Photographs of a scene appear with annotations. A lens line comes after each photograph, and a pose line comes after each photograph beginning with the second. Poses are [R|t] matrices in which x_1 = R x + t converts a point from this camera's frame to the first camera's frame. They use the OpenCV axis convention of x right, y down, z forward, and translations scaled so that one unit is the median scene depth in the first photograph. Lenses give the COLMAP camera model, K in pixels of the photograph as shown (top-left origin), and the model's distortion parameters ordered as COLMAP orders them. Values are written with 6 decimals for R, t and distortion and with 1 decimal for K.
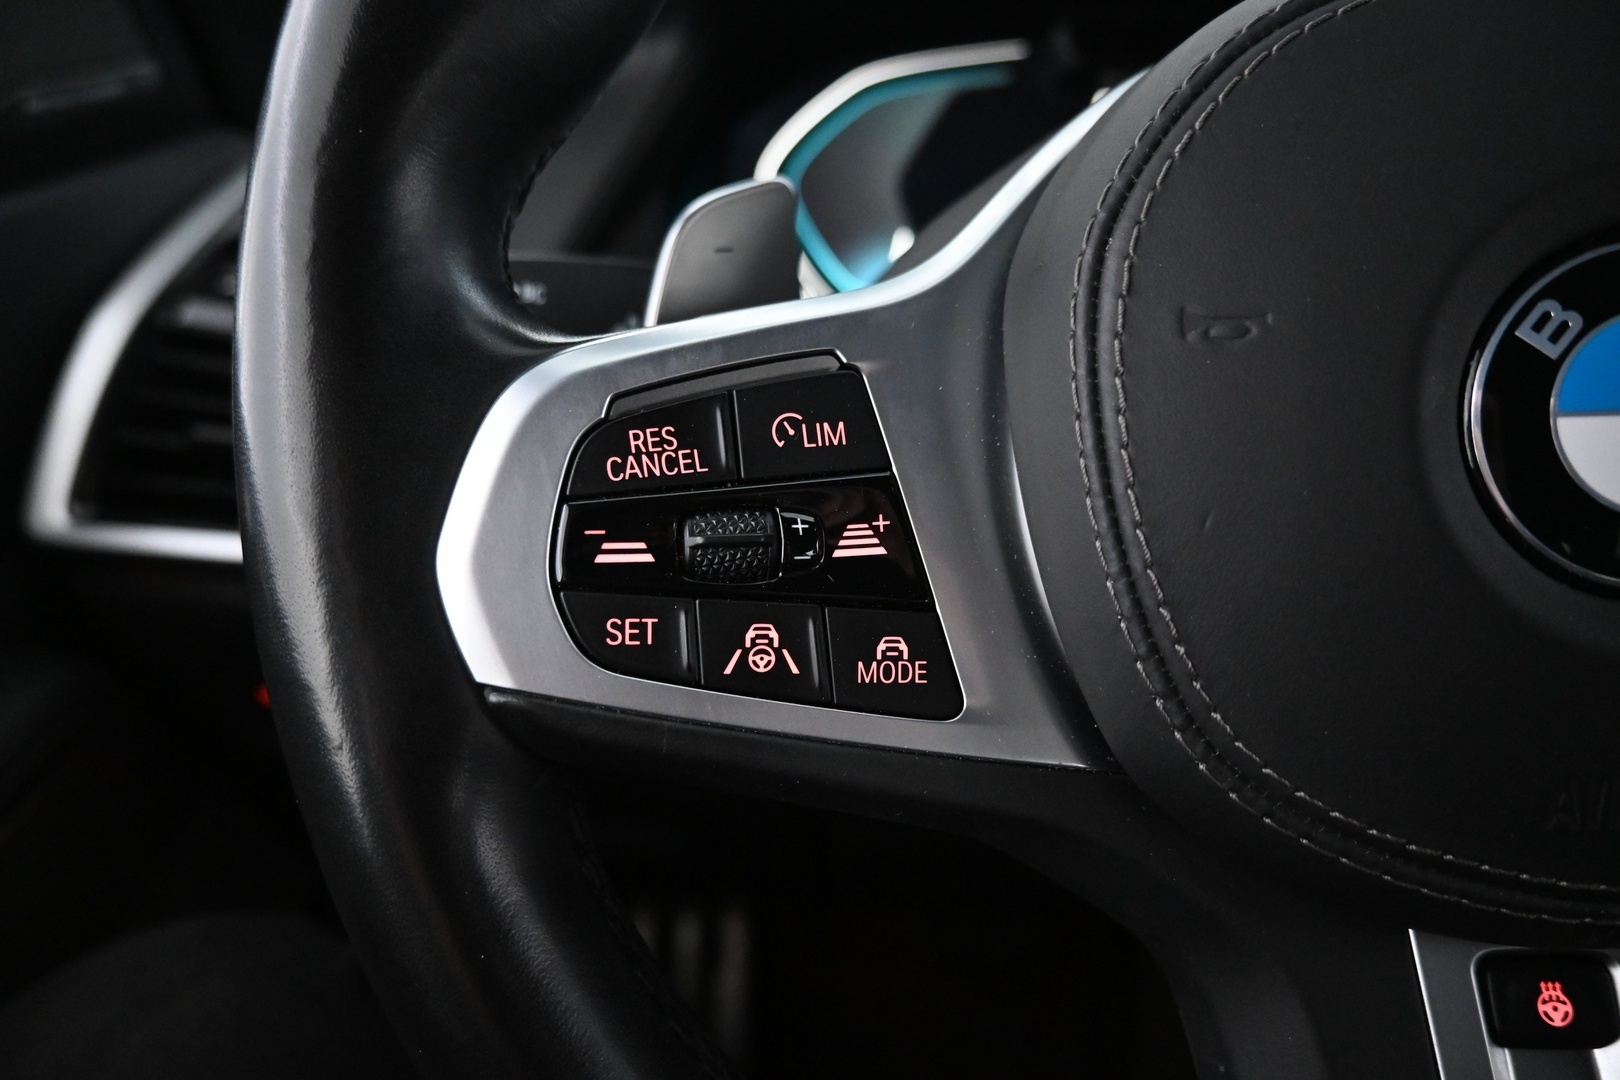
lens RADIAL K [[1103.7, 0, 803.9], [0, 1103.7, 537.4], [0, 0, 1]] dist [-0.002768, -0.000061]
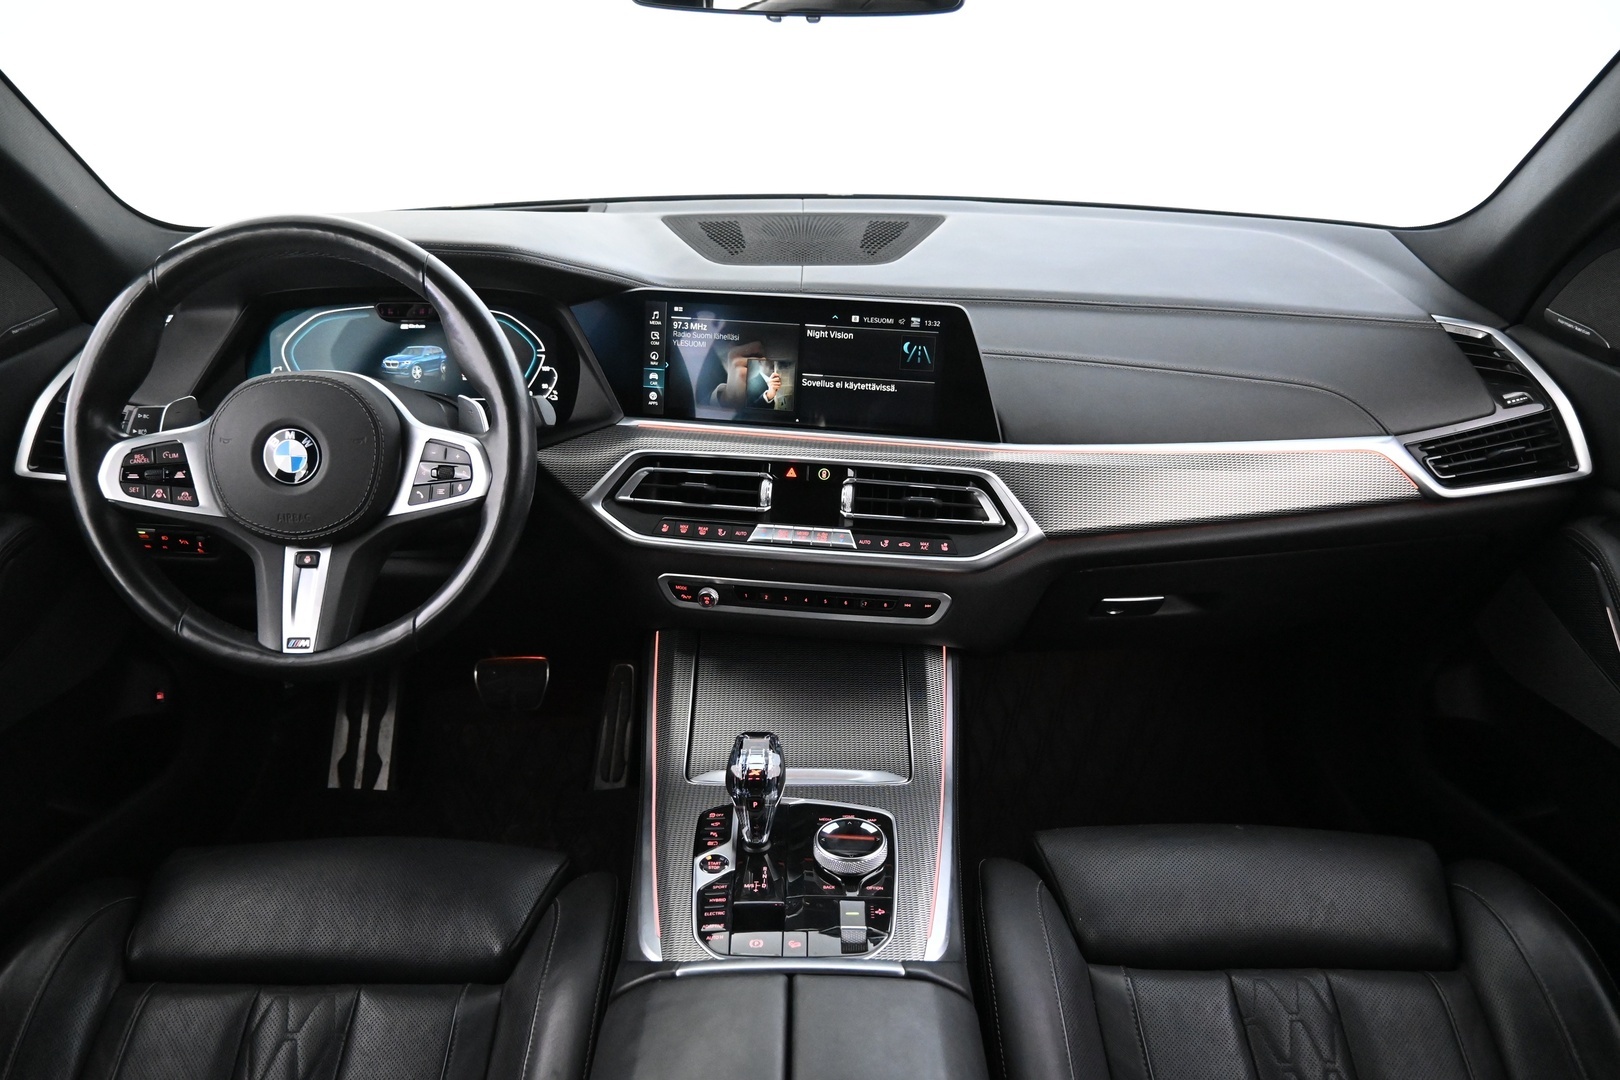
lens RADIAL K [[1103.7, 0, 813.2], [0, 1103.7, 539.8], [0, 0, 1]] dist [-0.002768, -0.000061]
pose [[0.998618, 0.013148, 0.050878, 3.065780], [-0.014971, 0.999253, 0.035626, 0.087533], [-0.050371, -0.036338, 0.998069, -4.895319]]
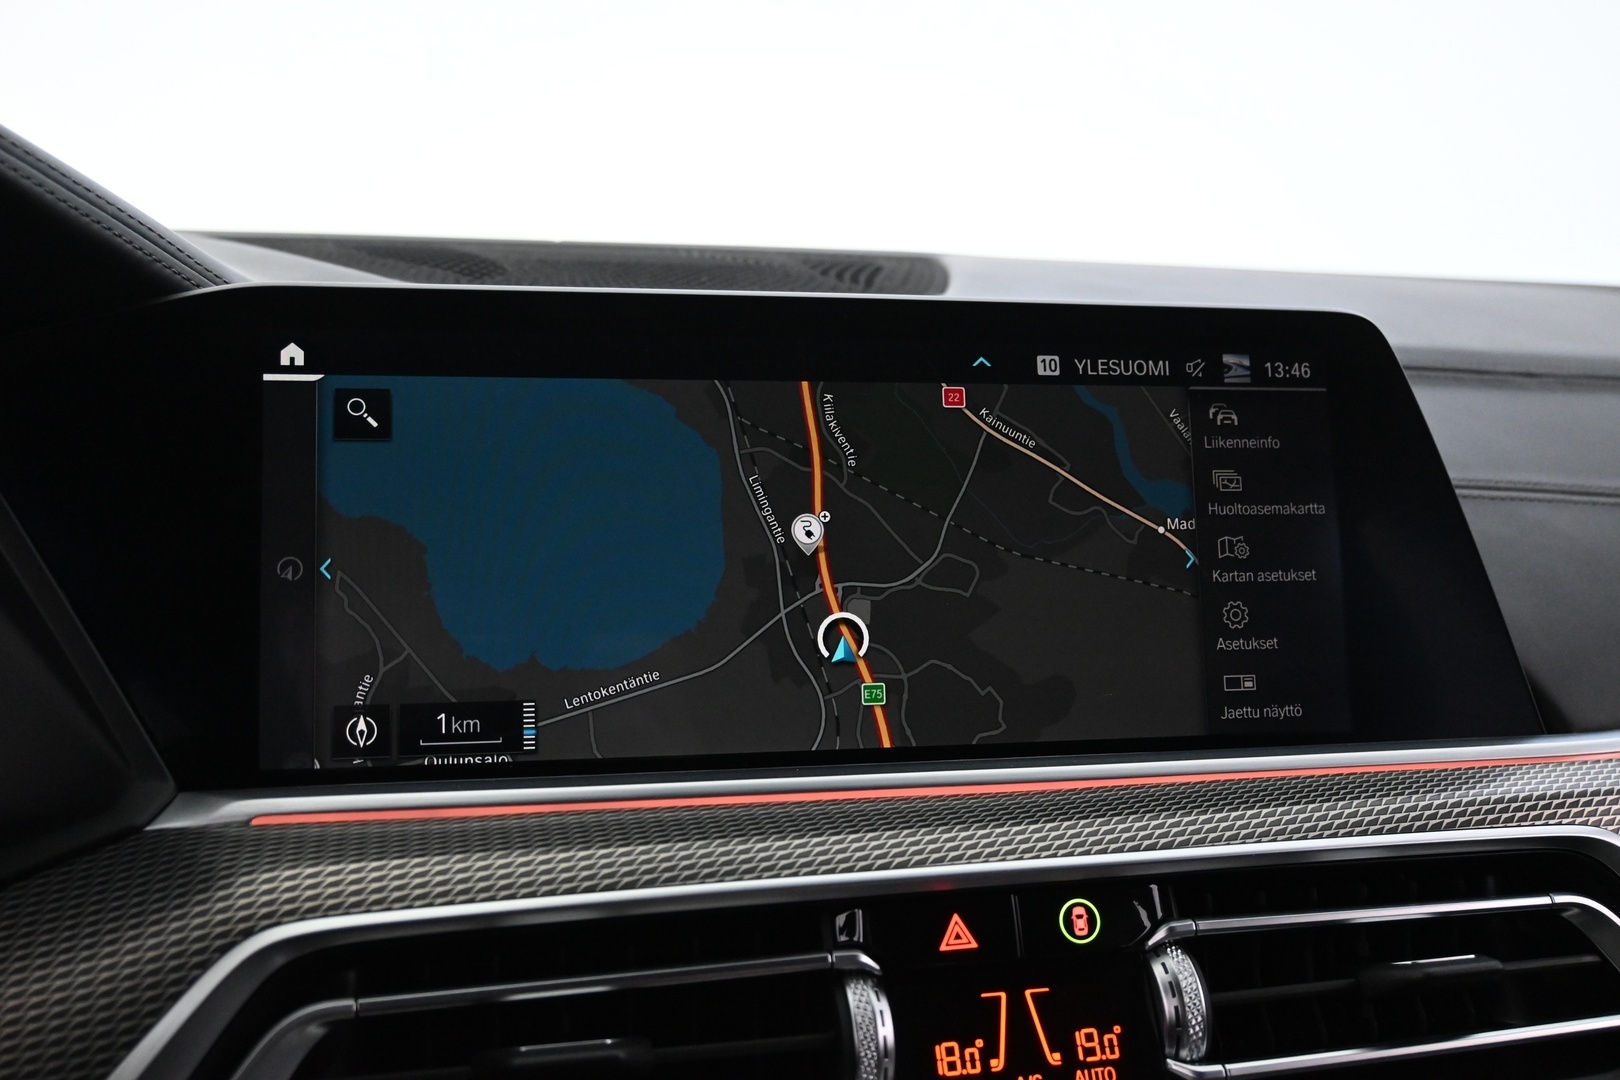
lens RADIAL K [[1462.7, 0, 809.7], [0, 1462.7, 538.2], [0, 0, 1]] dist [-0.004164, 0.004063]
pose [[0.910389, -0.015839, 0.413450, 2.154727], [0.123941, 0.963820, -0.235988, -0.165170], [-0.394753, 0.266084, 0.879414, -0.098103]]
